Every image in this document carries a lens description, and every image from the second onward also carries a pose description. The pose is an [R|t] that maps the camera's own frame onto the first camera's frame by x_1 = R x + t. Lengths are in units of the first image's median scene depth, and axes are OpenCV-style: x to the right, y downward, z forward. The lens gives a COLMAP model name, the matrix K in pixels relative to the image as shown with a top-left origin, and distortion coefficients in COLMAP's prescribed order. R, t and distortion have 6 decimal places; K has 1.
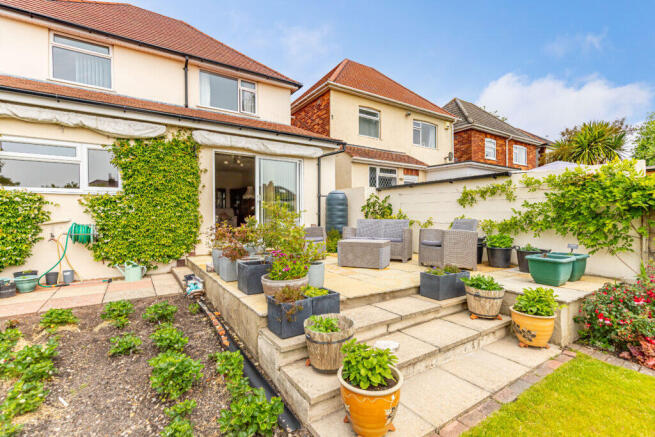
lens RADIAL K [[296.8, 0, 332.7], [0, 296.8, 217.1], [0, 0, 1]] dist [0.004252, 0.000138]
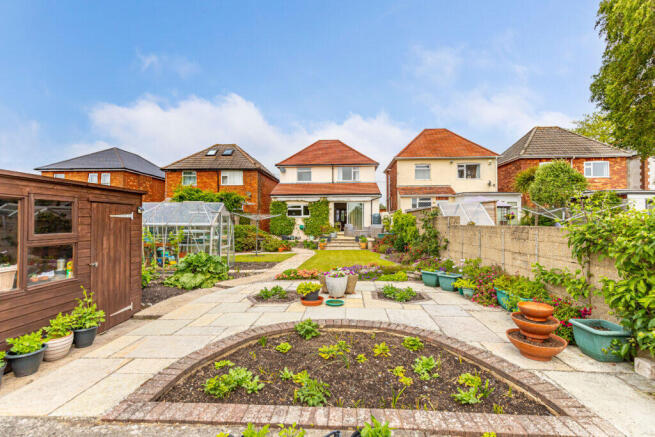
lens RADIAL K [[296.8, 0, 328.2], [0, 296.8, 218.3], [0, 0, 1]] dist [0.004252, 0.000138]
pose [[0.788672, -0.002128, -0.614811, 1.145734], [-0.002679, 0.999973, -0.006898, -0.023620], [0.614809, 0.007088, 0.788644, -1.169176]]
